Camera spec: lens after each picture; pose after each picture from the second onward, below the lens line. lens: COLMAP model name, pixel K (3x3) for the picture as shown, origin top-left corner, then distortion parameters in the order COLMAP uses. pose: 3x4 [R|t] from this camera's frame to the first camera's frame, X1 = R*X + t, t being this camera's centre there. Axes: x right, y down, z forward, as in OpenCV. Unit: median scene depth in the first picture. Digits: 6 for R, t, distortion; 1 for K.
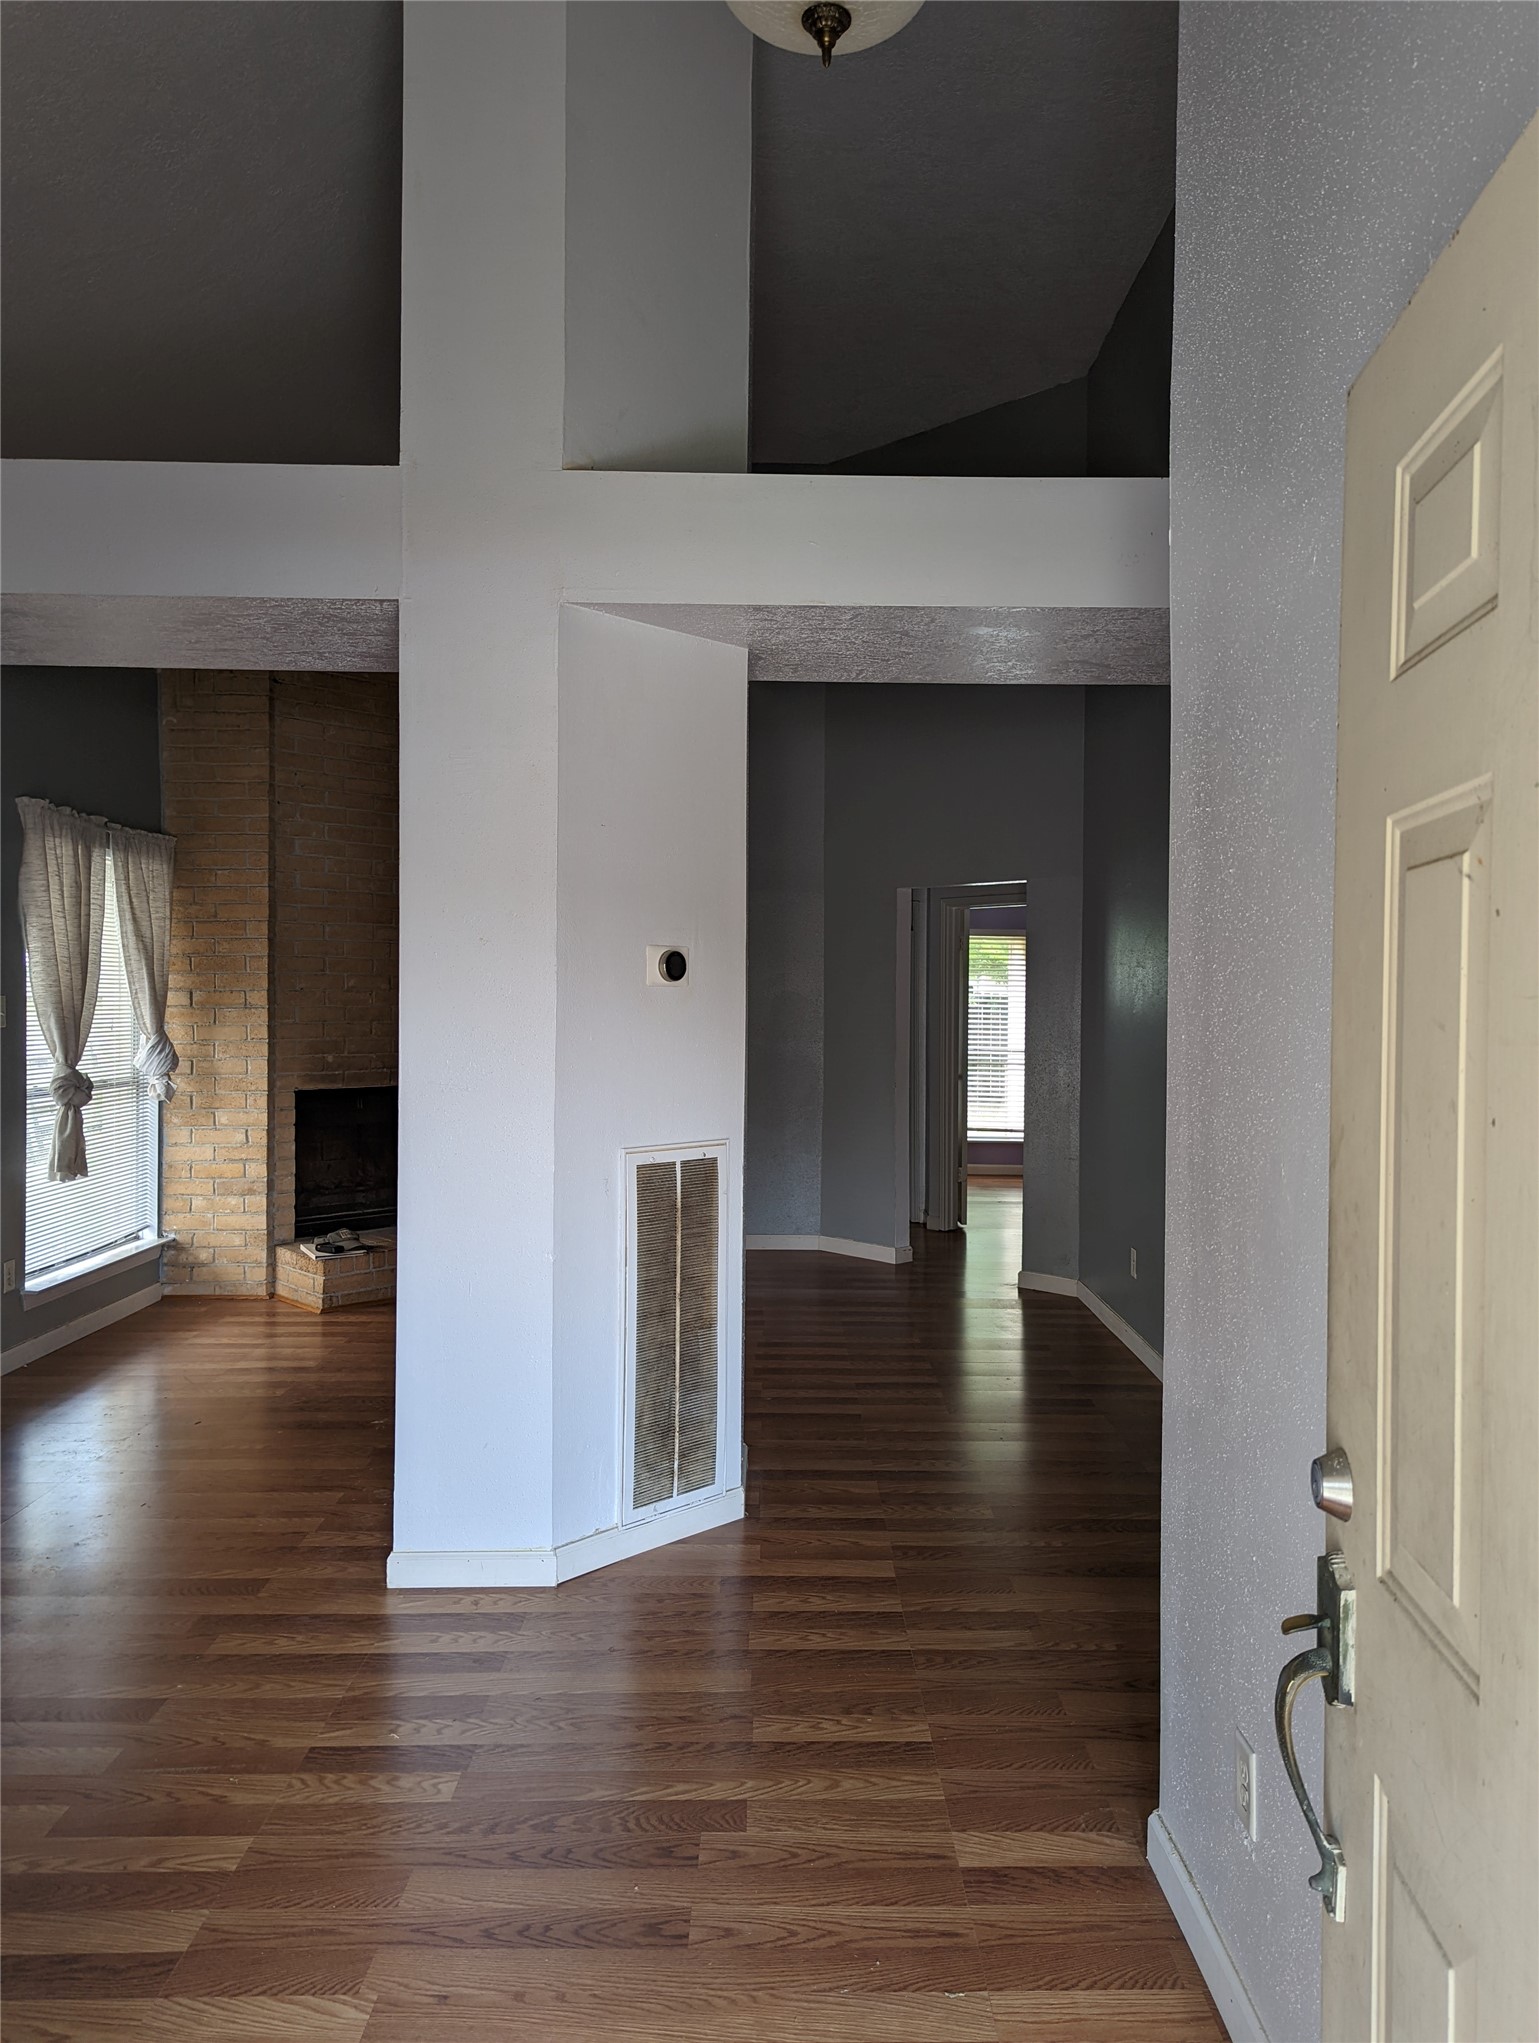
lens RADIAL K [[1437.7, 0, 792.2], [0, 1437.7, 1023.1], [0, 0, 1]] dist [0.054301, -0.048546]
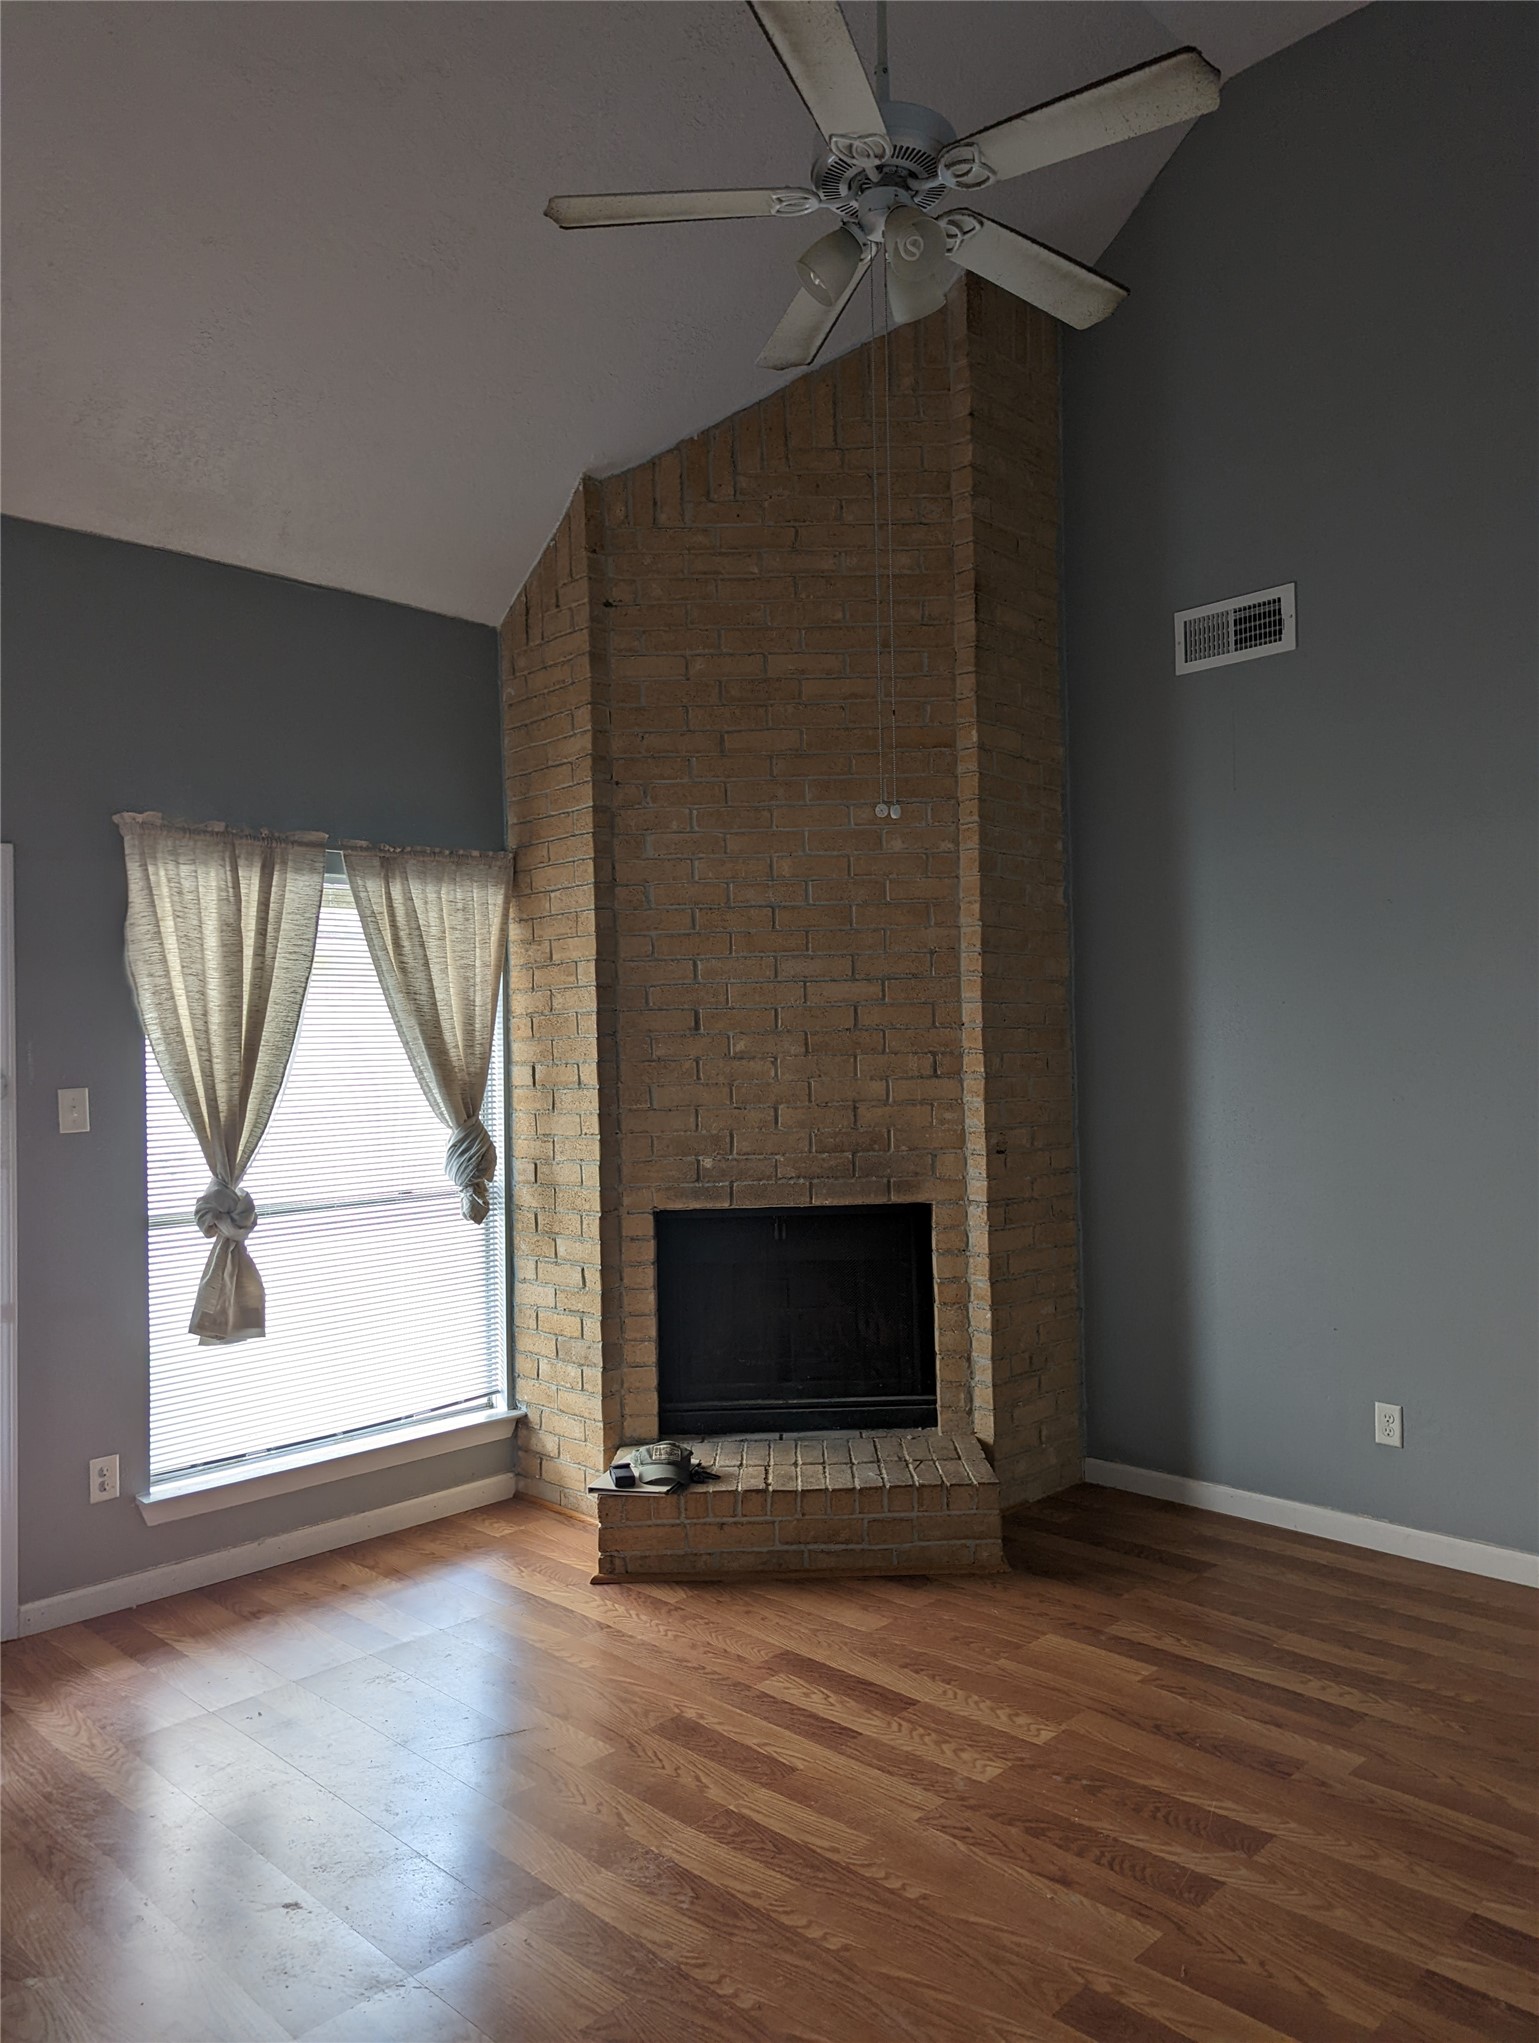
lens RADIAL K [[1437.7, 0, 814.1], [0, 1437.7, 1016.6], [0, 0, 1]] dist [0.054301, -0.048546]
pose [[0.709928, -0.041665, -0.703041, 0.364751], [0.018369, 0.999004, -0.040657, -0.029557], [0.704035, 0.015949, 0.709986, 1.198694]]
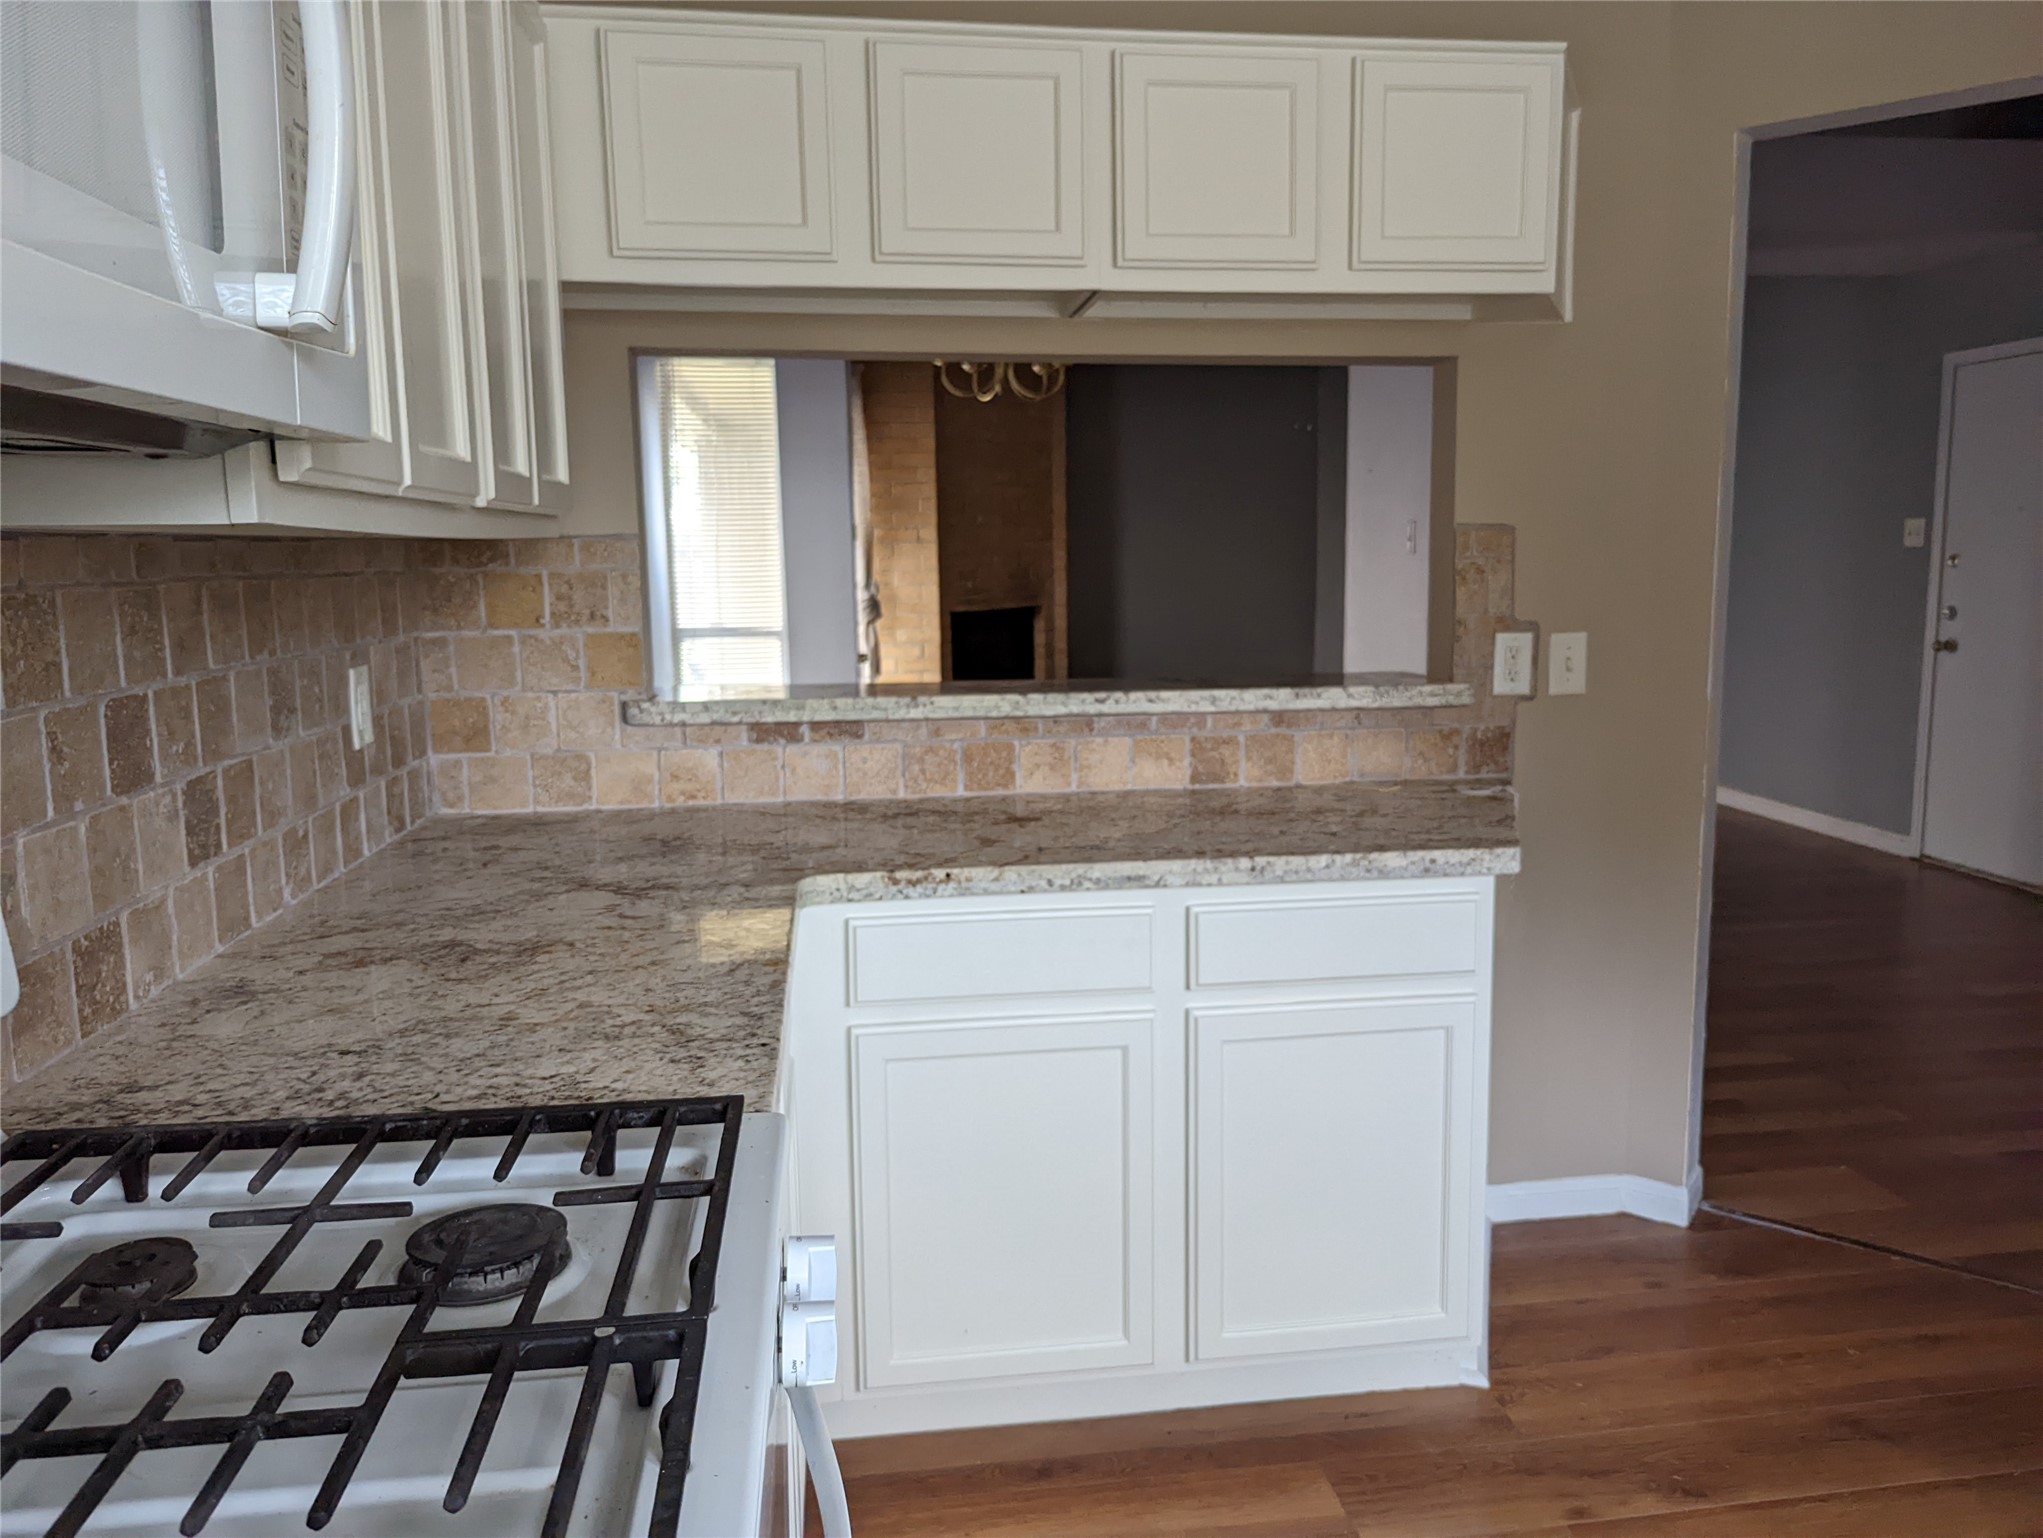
lens RADIAL K [[1437.7, 0, 1017.3], [0, 1437.7, 764.9], [0, 0, 1]] dist [0.054301, -0.048546]
pose [[0.992682, -0.037725, 0.114714, -0.884946], [0.021901, 0.990441, 0.136190, 0.023102], [-0.118756, -0.132681, 0.984019, -0.385587]]
